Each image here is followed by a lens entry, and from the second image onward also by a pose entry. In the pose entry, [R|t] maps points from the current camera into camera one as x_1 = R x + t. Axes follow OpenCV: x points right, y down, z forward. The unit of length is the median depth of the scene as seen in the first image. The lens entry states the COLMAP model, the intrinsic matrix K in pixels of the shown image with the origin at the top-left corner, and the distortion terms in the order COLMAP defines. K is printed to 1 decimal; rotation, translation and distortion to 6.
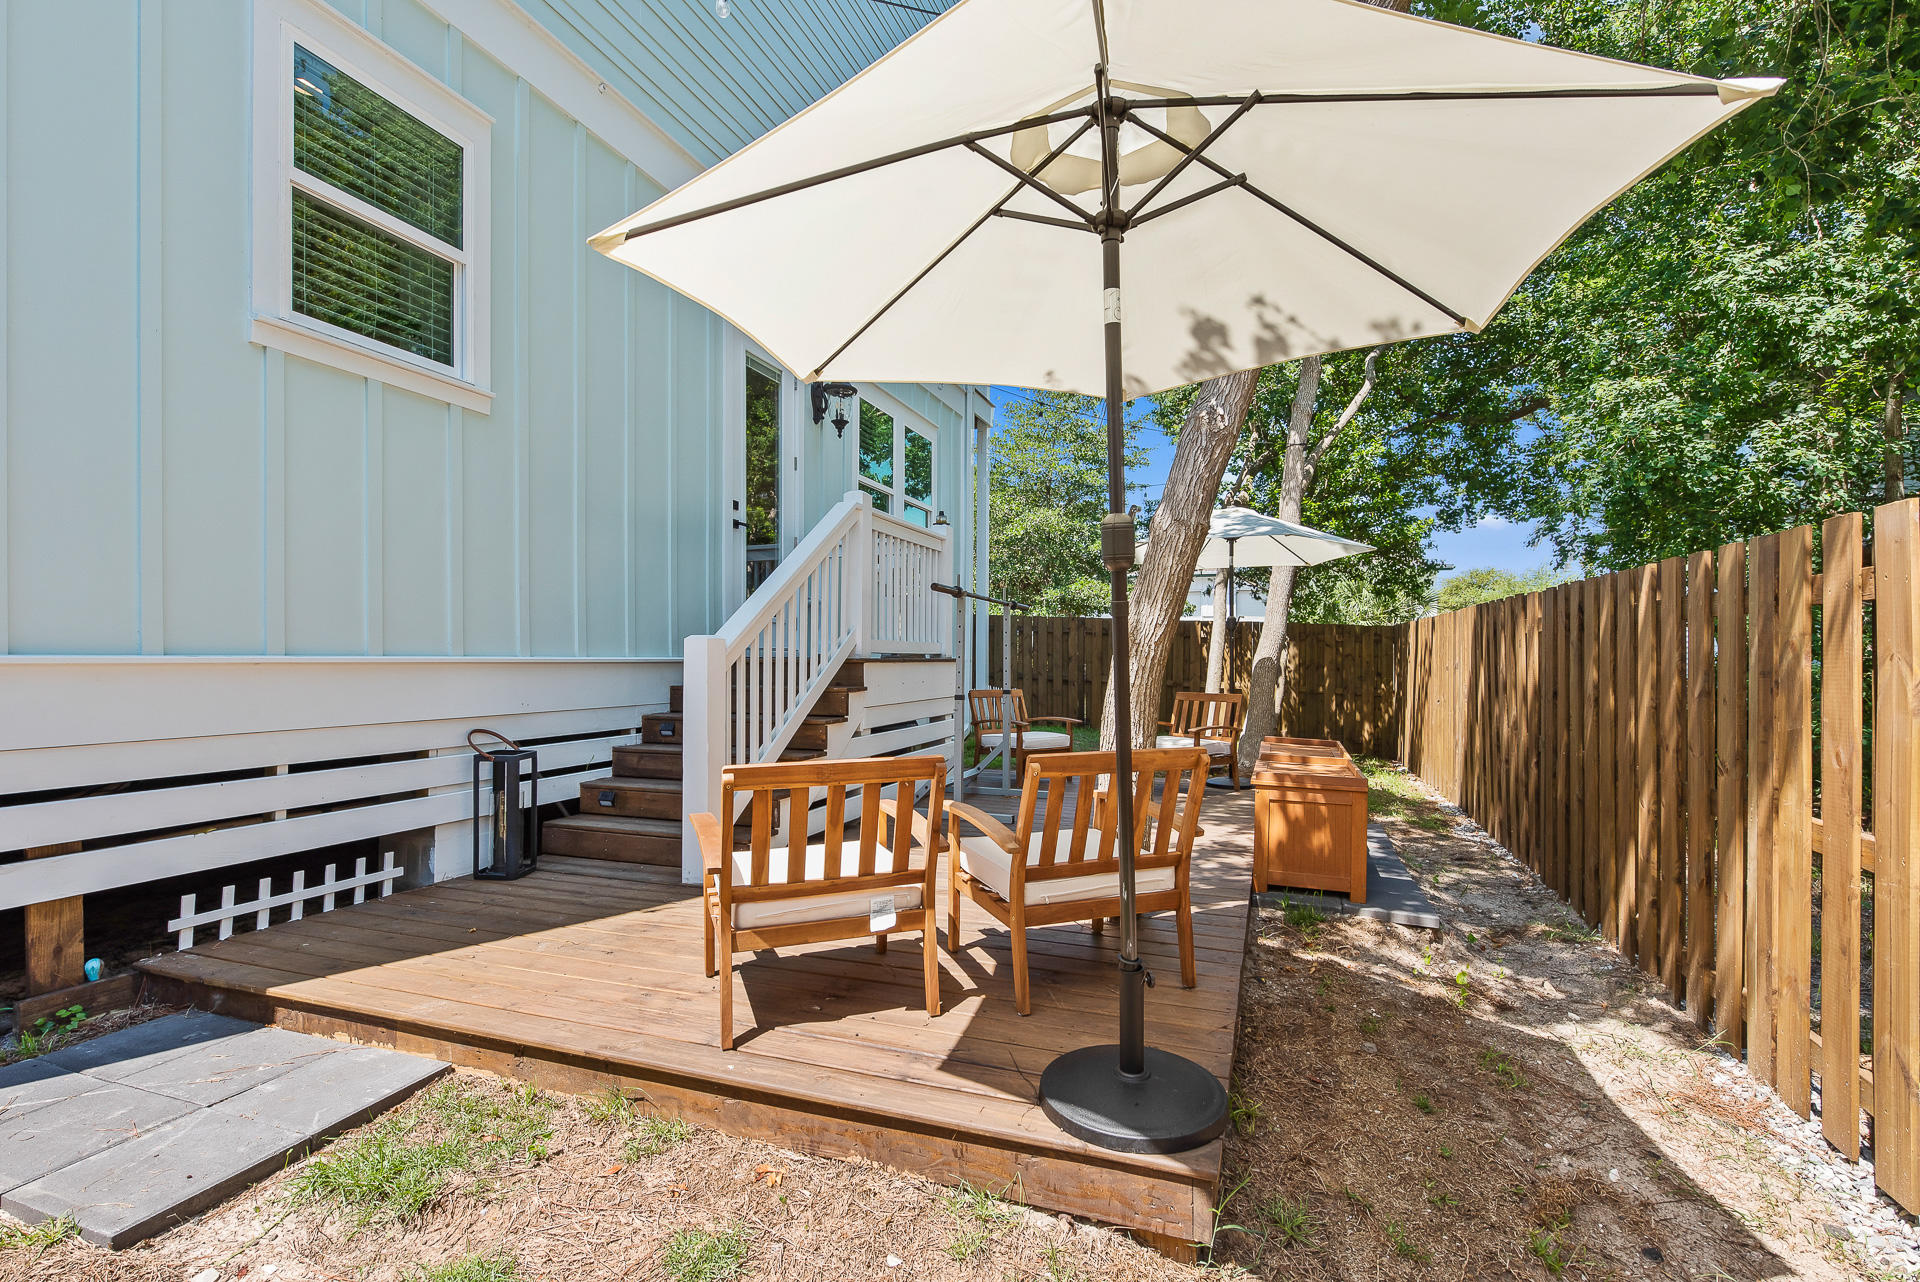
lens RADIAL K [[881.6, 0, 959.9], [0, 881.6, 663.9], [0, 0, 1]] dist [0.001131, 0.000153]
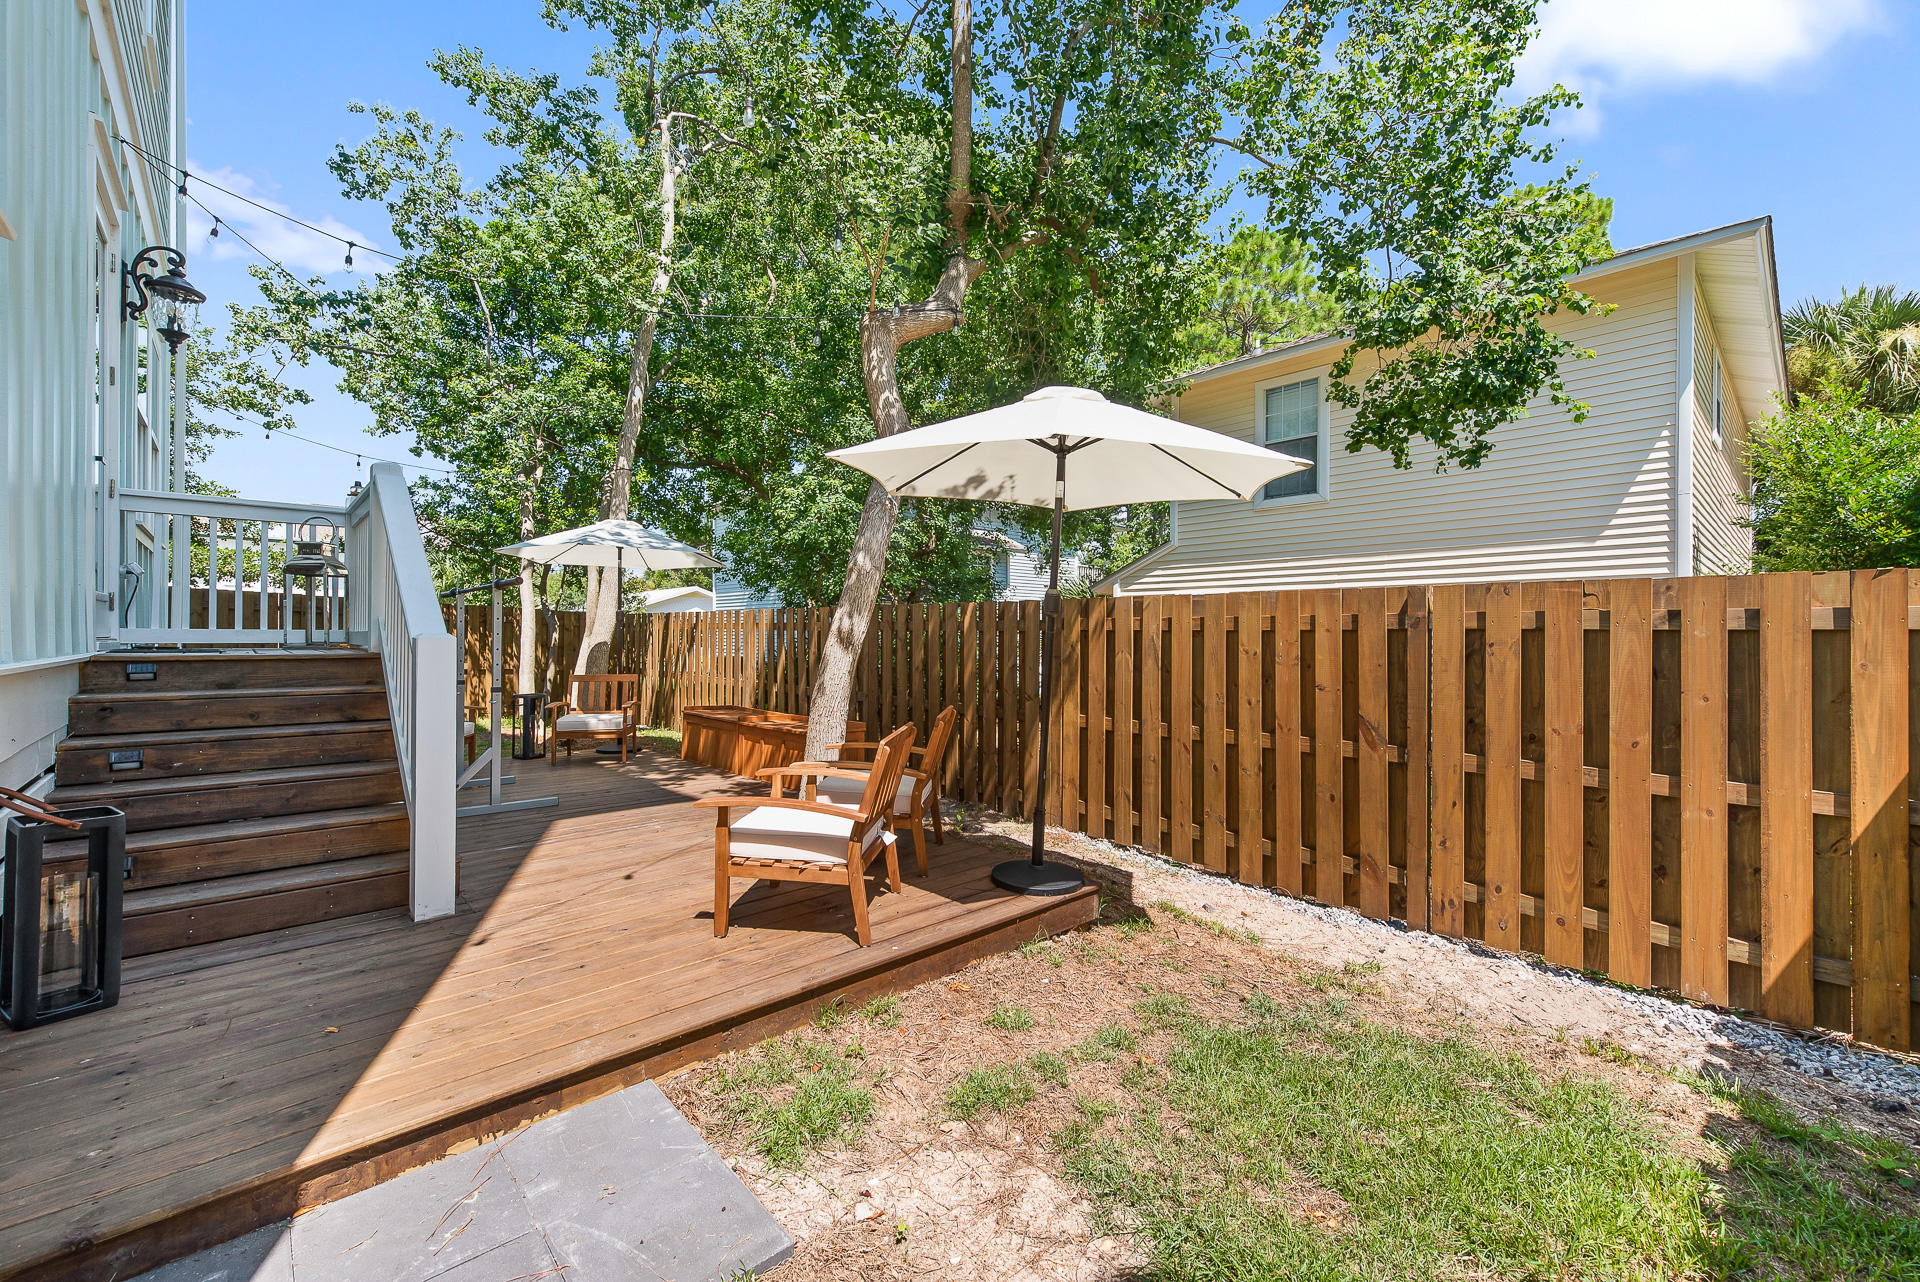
lens RADIAL K [[775.9, 0, 960.0], [0, 775.9, 641.0], [0, 0, 1]] dist [-0.000343, -0.000069]
pose [[0.460322, -0.005570, 0.887735, -1.126261], [0.000645, 0.999982, 0.005939, -0.045231], [-0.887752, -0.002162, 0.460317, 0.270126]]
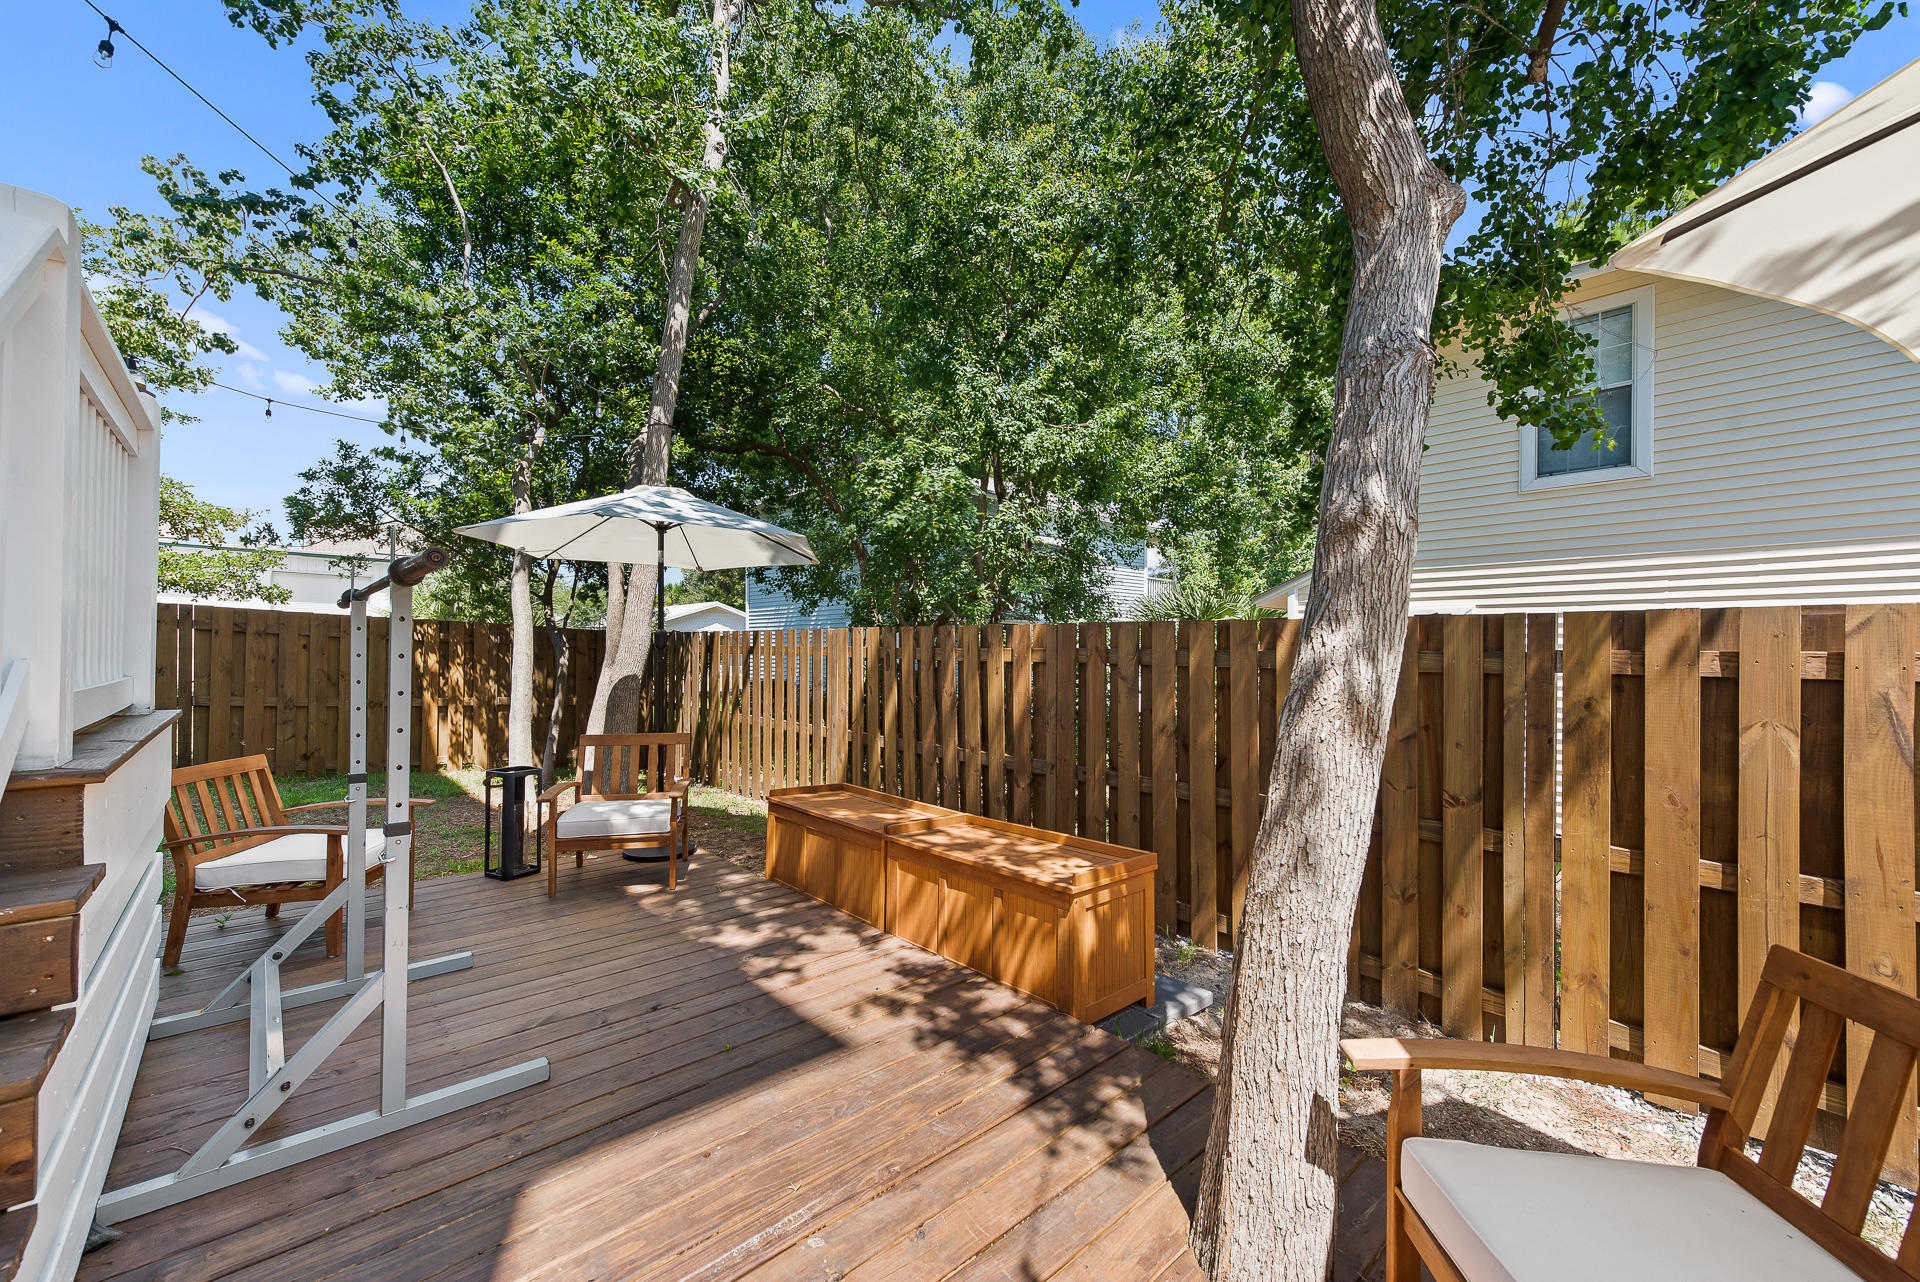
lens RADIAL K [[743.8, 0, 962.7], [0, 743.8, 658.0], [0, 0, 1]] dist [0.005442, 0.000035]
pose [[0.457065, -0.007331, 0.889403, -0.380023], [-0.000841, 0.999962, 0.008675, -0.091674], [-0.889433, -0.004713, 0.457042, 1.286847]]
